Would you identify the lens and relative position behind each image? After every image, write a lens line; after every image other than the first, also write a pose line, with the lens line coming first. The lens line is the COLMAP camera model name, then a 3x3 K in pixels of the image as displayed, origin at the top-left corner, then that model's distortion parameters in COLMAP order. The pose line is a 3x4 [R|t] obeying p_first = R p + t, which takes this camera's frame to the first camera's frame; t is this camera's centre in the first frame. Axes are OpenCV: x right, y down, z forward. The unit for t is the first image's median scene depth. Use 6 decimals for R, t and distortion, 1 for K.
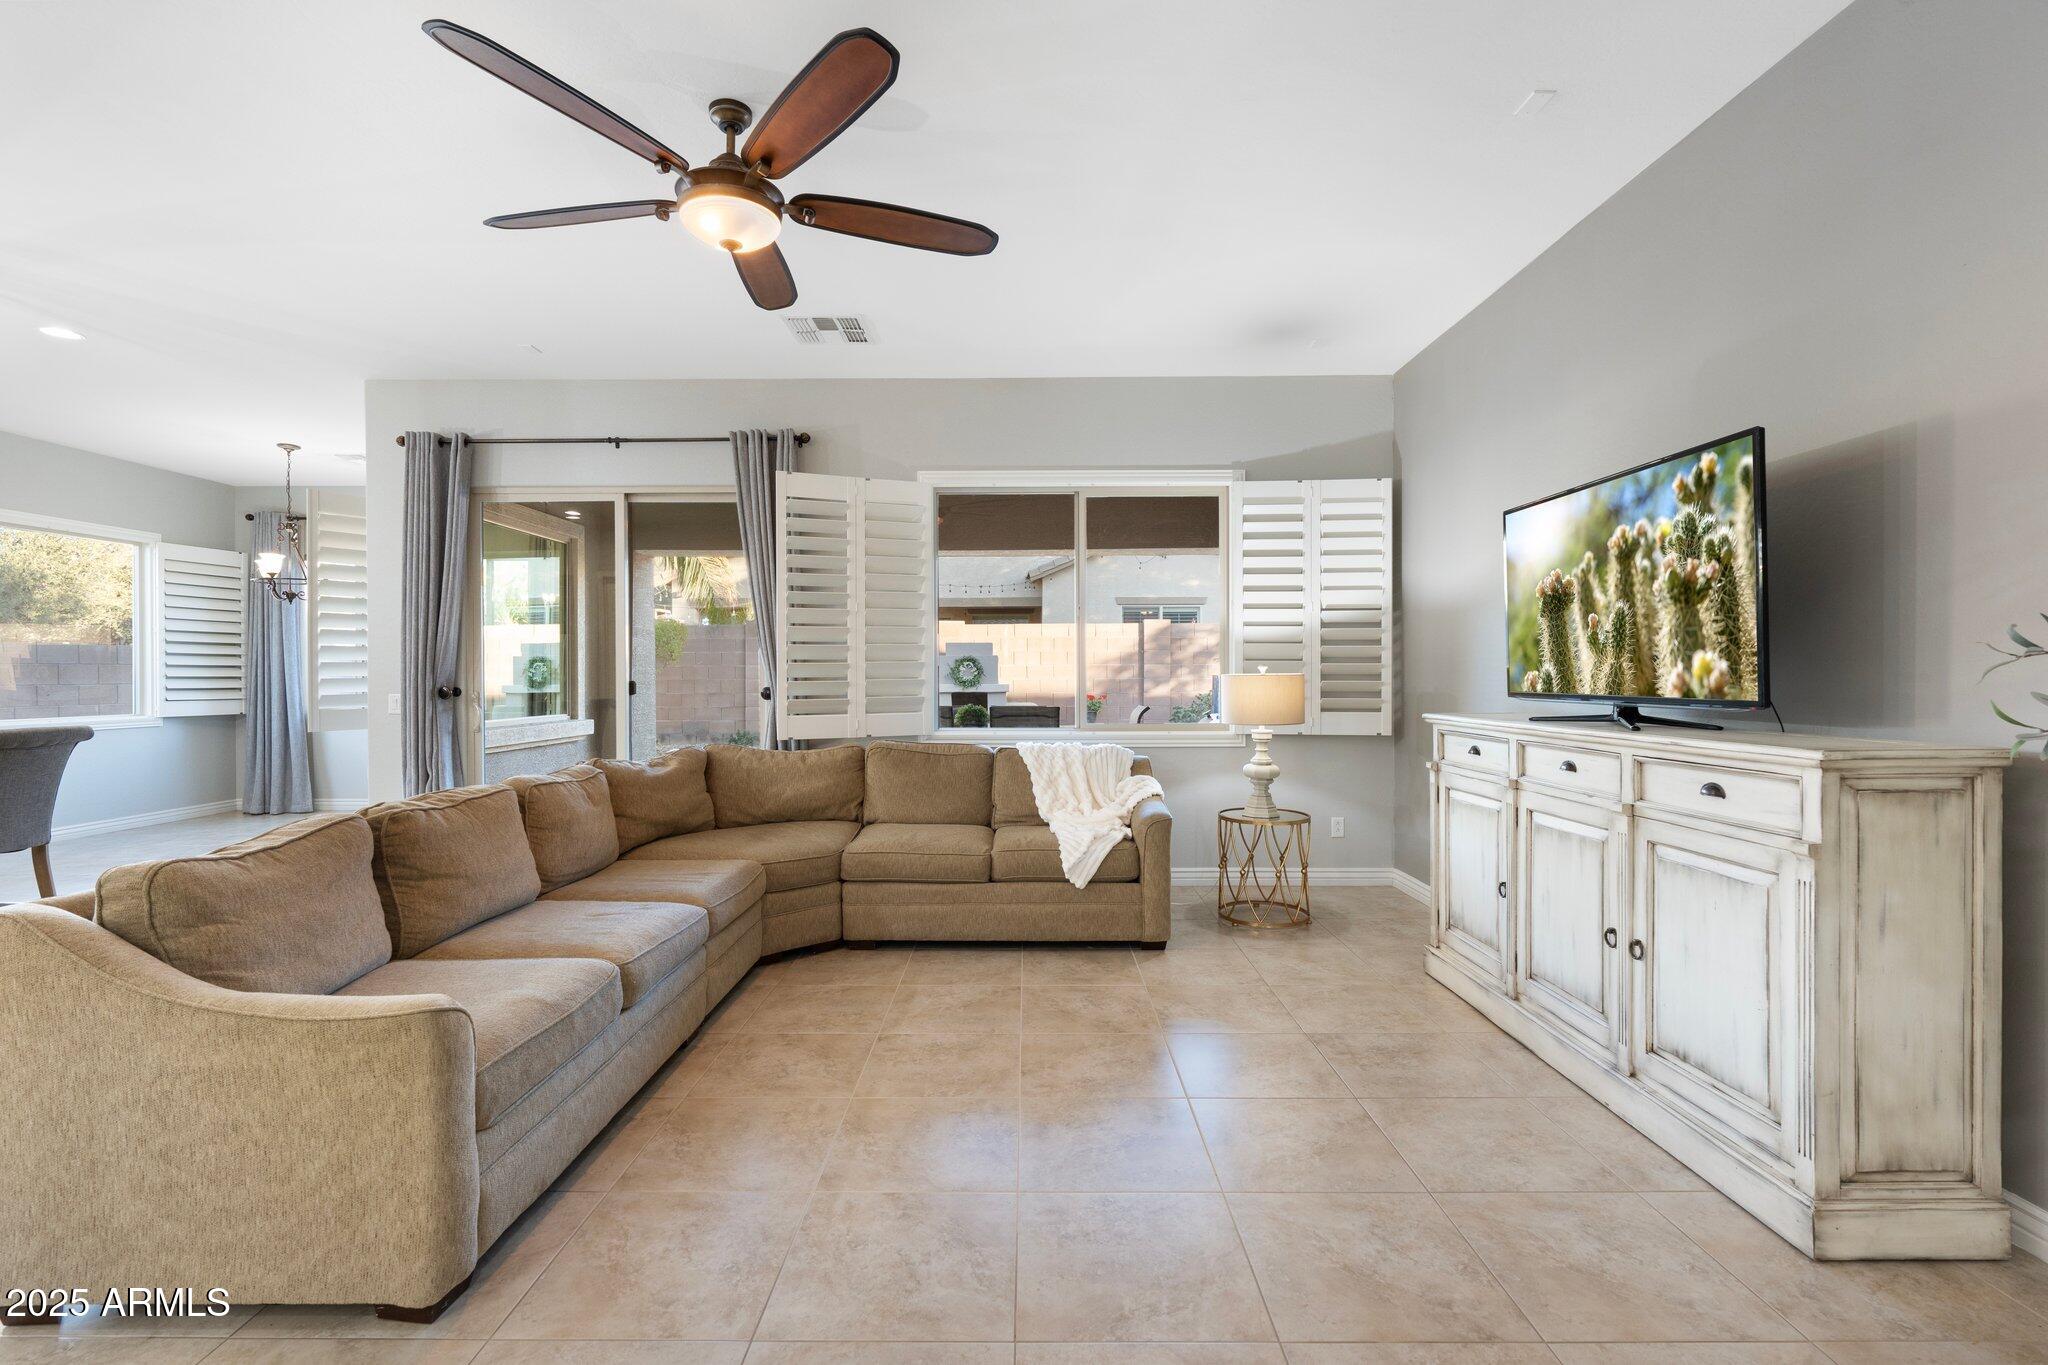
lens RADIAL K [[969.7, 0, 1024.0], [0, 969.7, 682.5], [0, 0, 1]] dist [-0.005150, 0.000221]
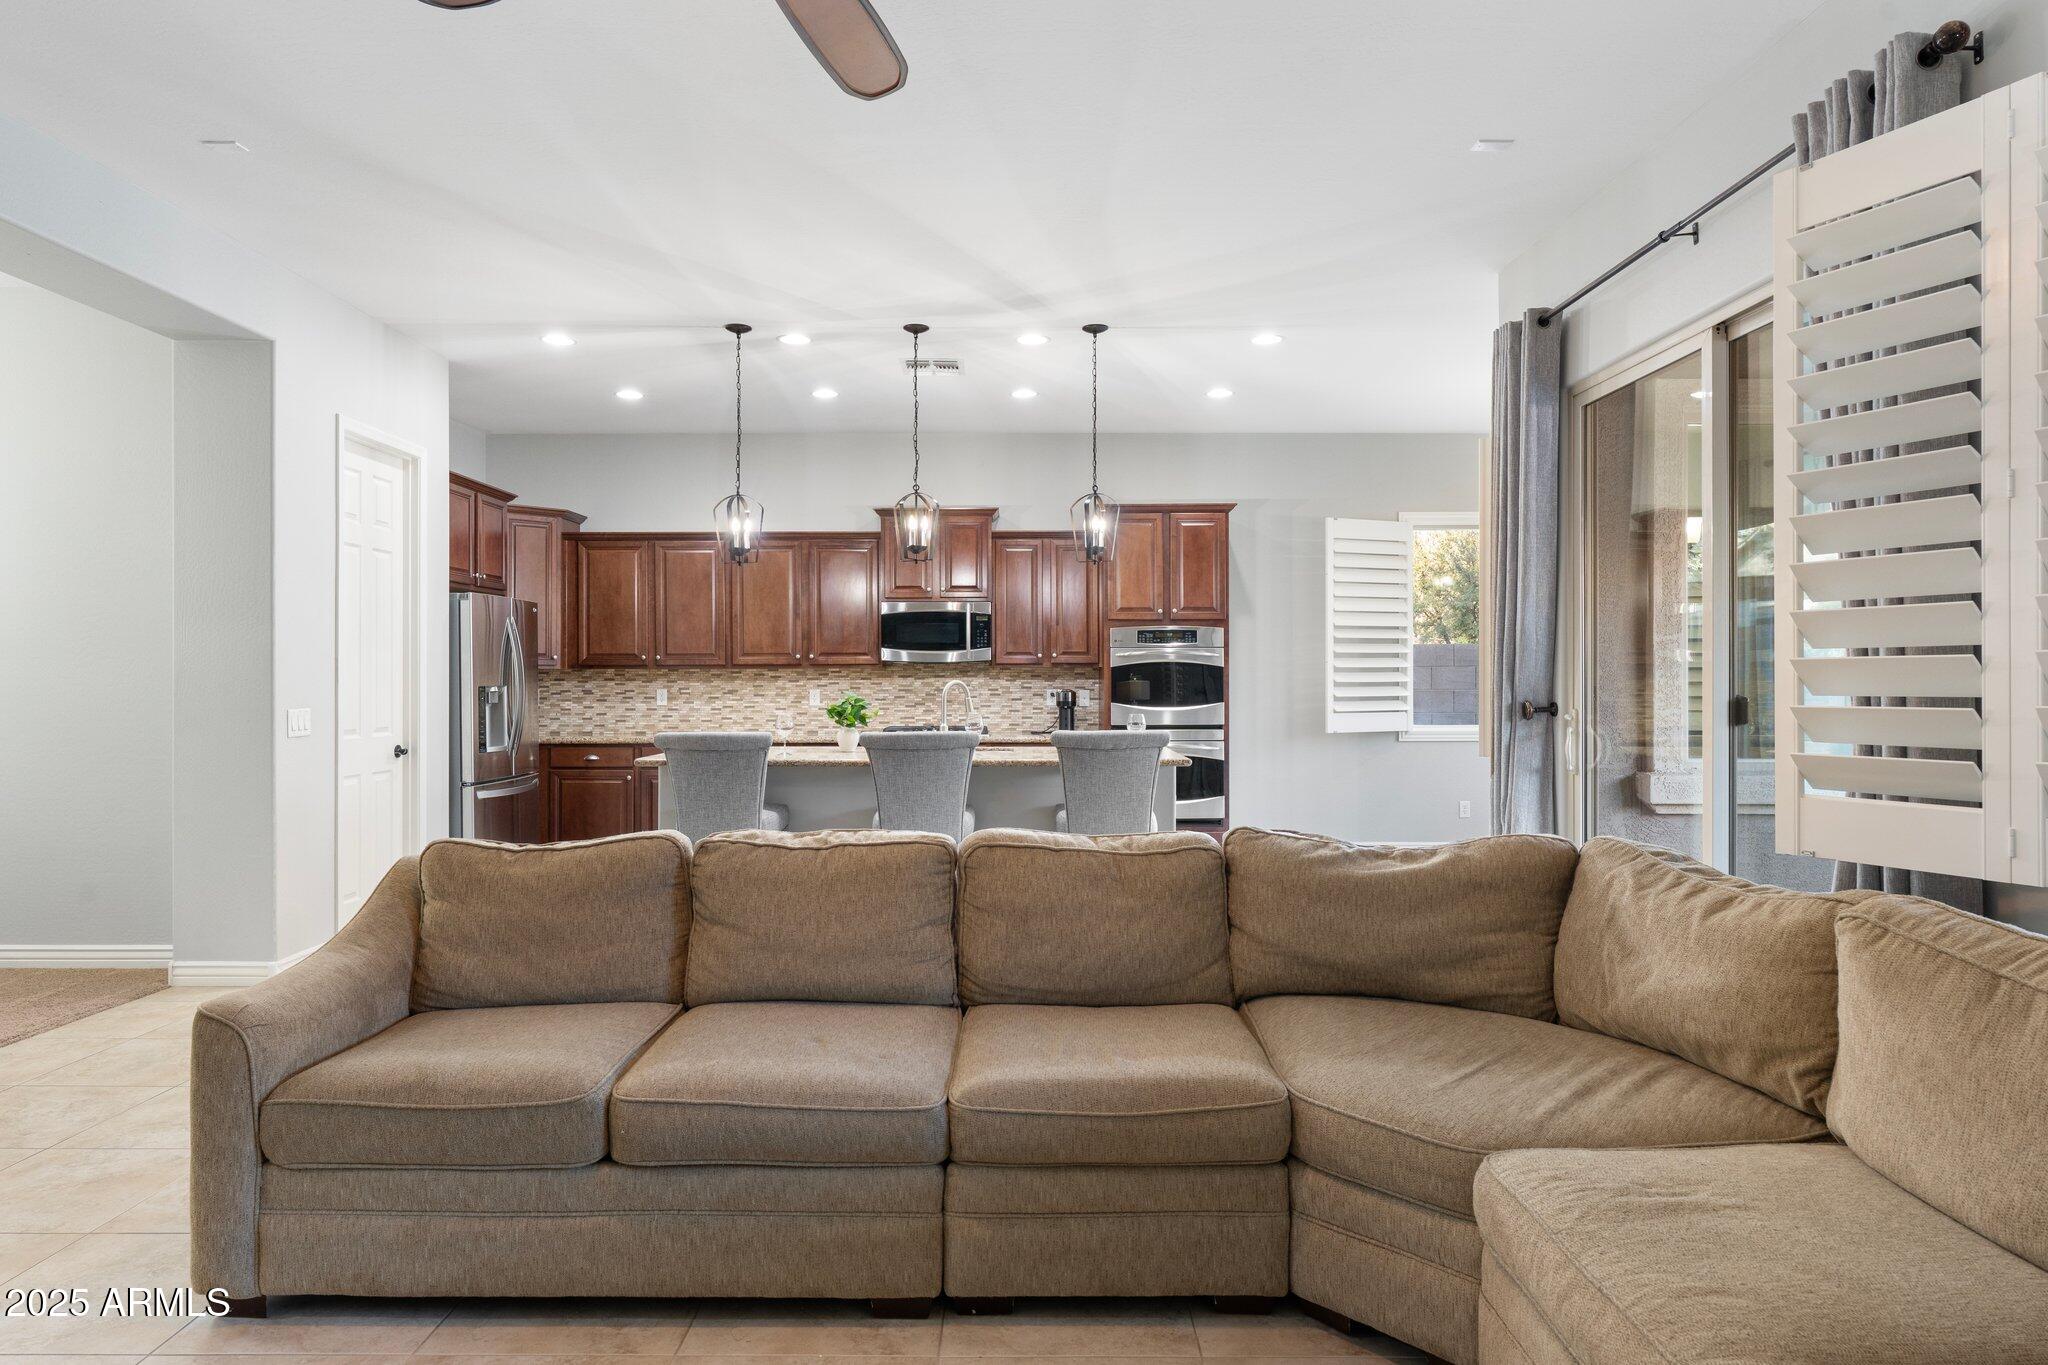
lens RADIAL K [[1255.9, 0, 1024.0], [0, 1255.9, 682.5], [0, 0, 1]] dist [0.001755, 0.000792]
pose [[-0.001356, 0.007872, -0.999968, 0.244753], [-0.013098, 0.999883, 0.007889, -0.009863], [0.999913, 0.013108, -0.001253, 0.650396]]
